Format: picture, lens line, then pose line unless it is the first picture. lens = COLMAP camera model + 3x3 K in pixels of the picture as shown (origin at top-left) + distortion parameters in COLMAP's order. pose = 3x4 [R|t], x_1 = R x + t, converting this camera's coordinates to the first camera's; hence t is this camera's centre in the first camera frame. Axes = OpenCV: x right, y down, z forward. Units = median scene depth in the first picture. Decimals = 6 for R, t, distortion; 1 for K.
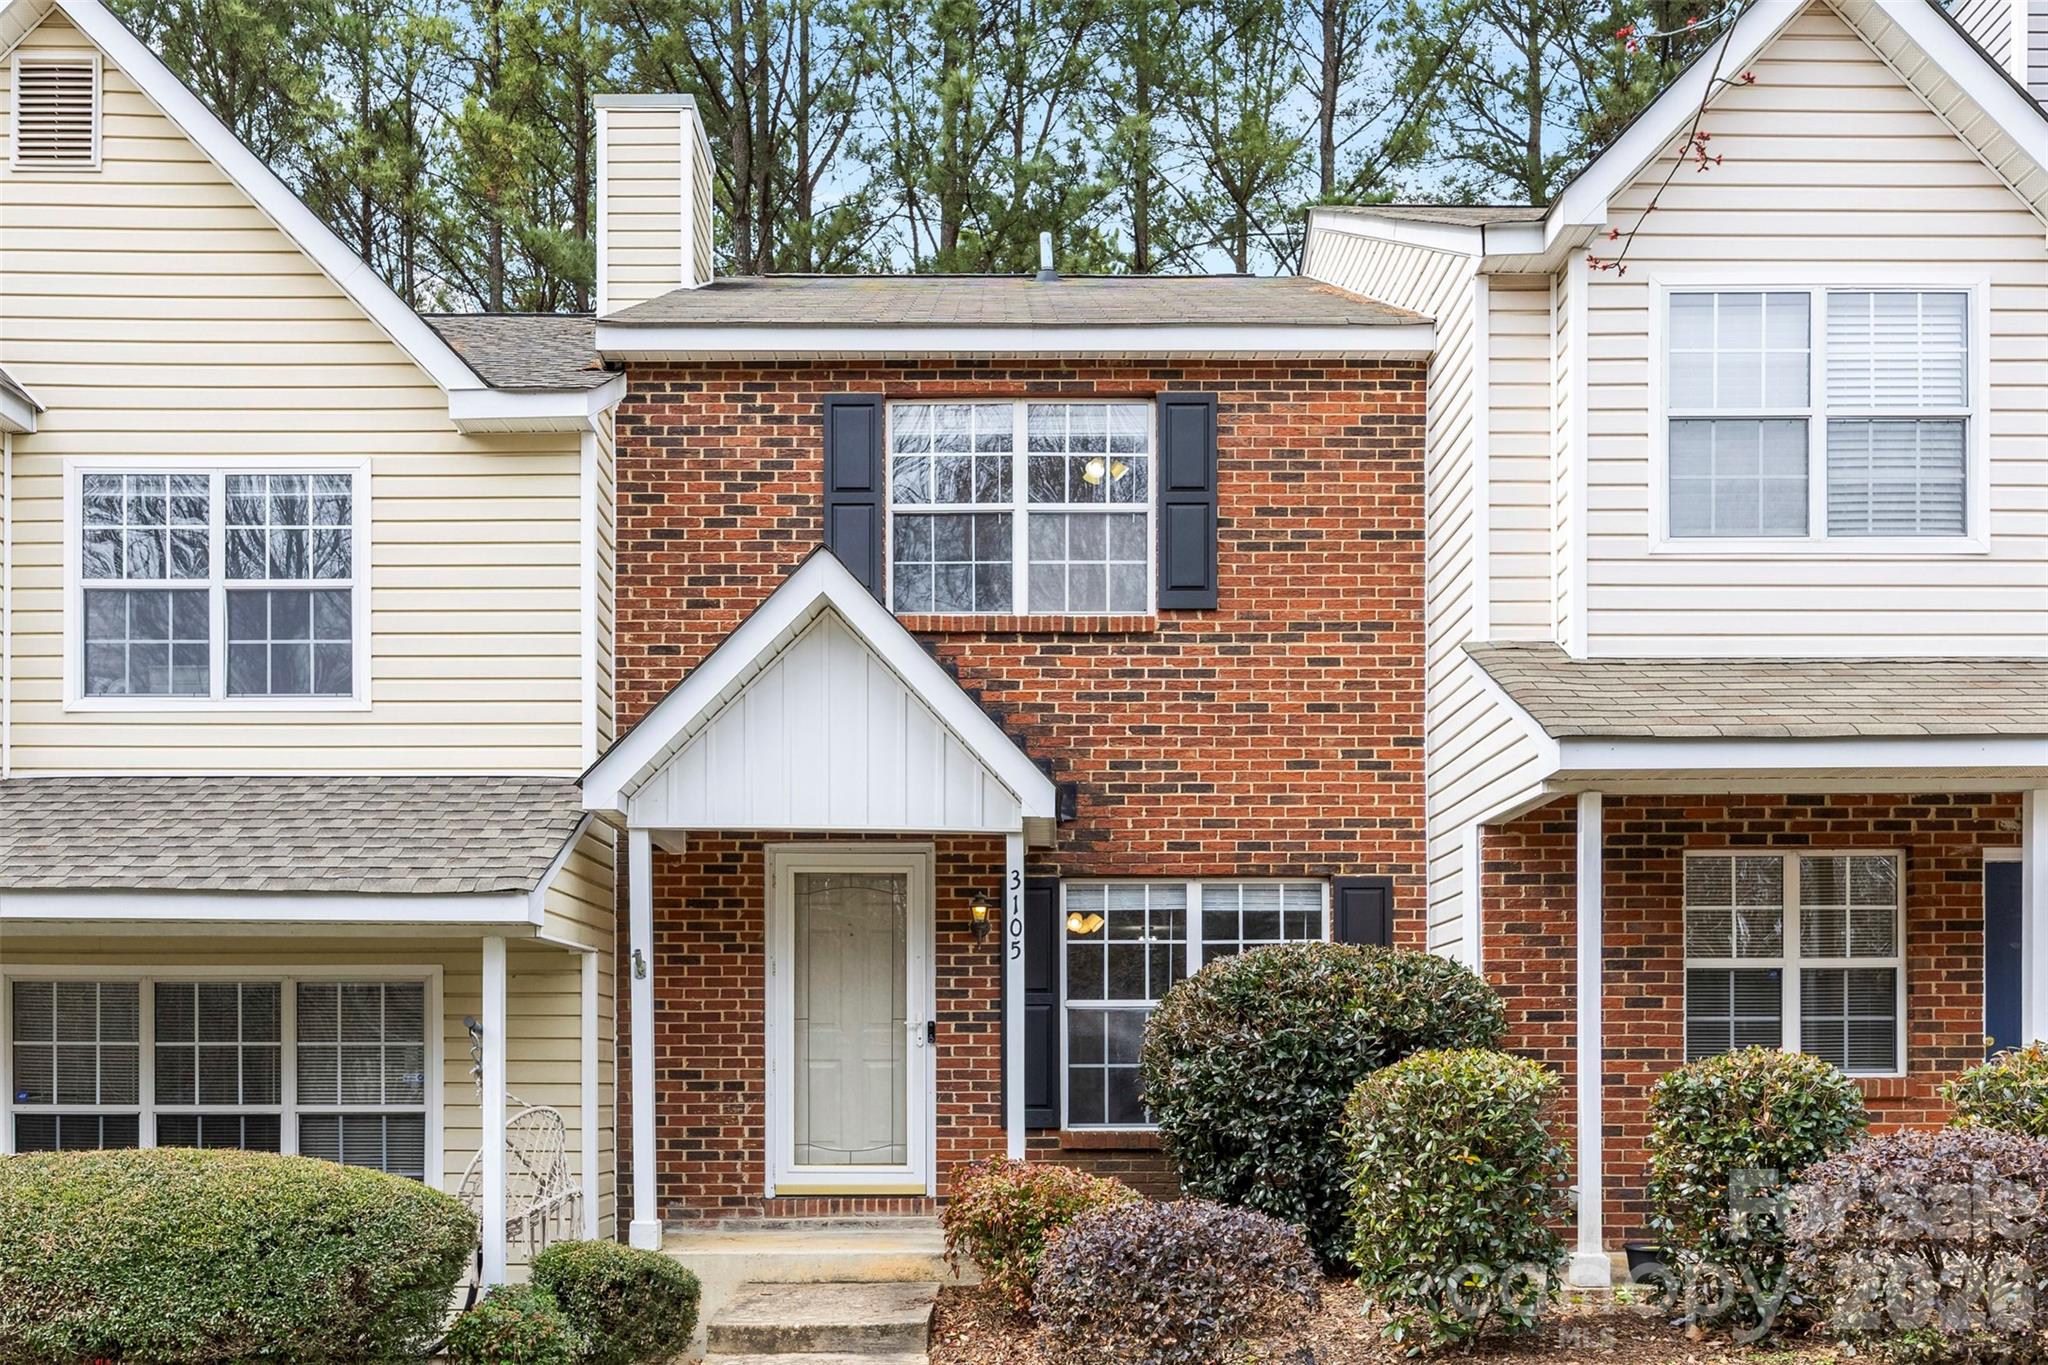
lens RADIAL K [[1713.2, 0, 1024.0], [0, 1713.2, 682.5], [0, 0, 1]] dist [0.003231, 0.001864]
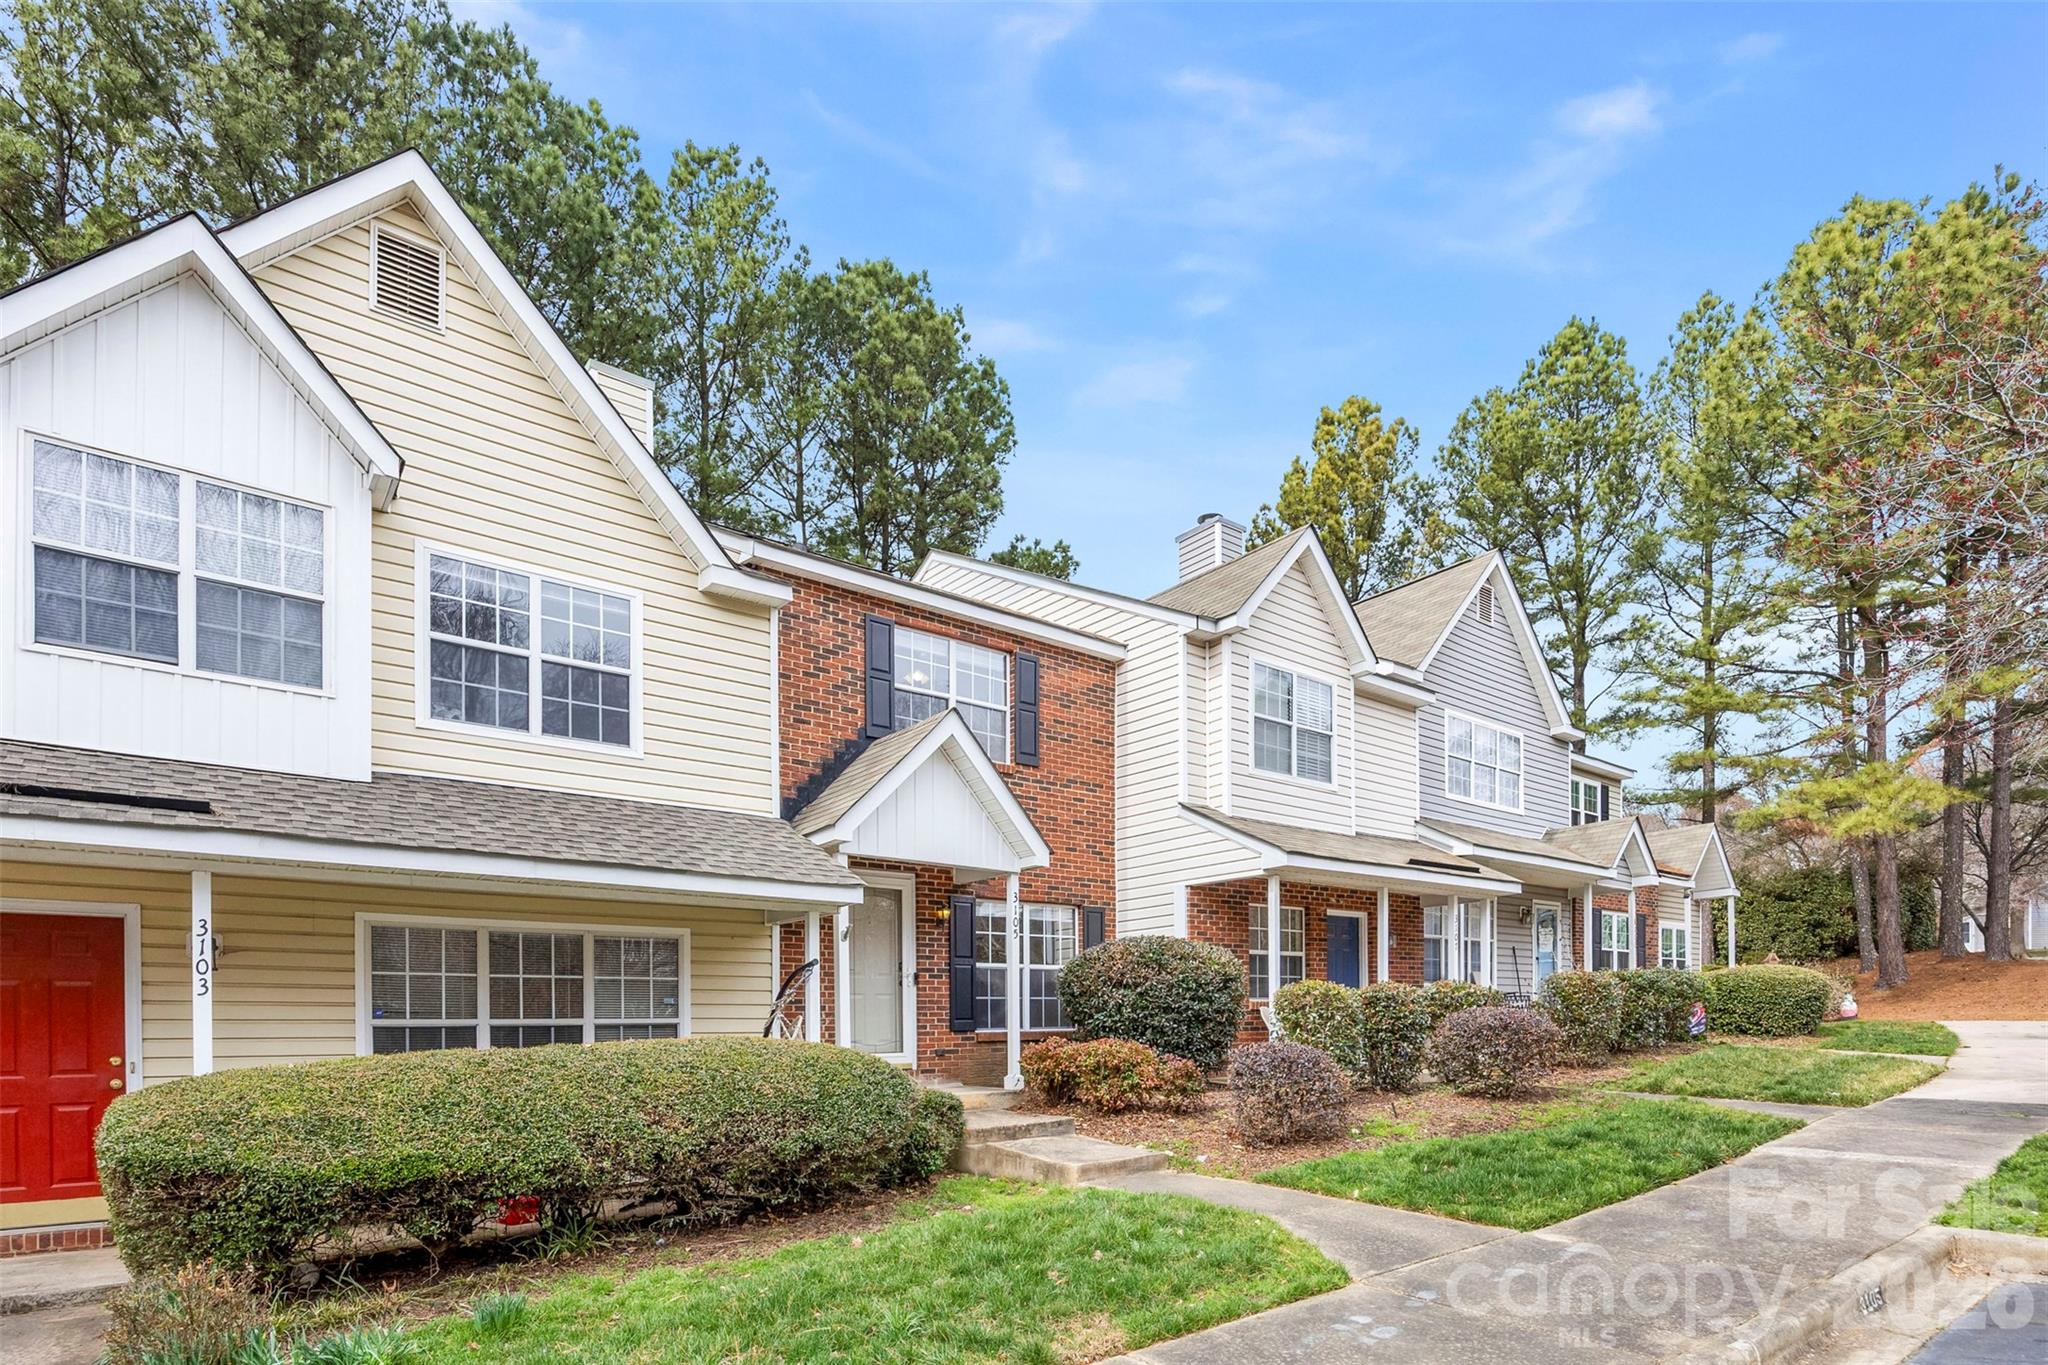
lens RADIAL K [[1016.5, 0, 1025.1], [0, 1016.5, 772.3], [0, 0, 1]] dist [0.001046, 0.000111]
pose [[0.794119, 0.136651, 0.592201, -0.627603], [-0.118907, 0.990497, -0.069108, 0.048856], [-0.596018, -0.015537, 0.802821, 0.073350]]
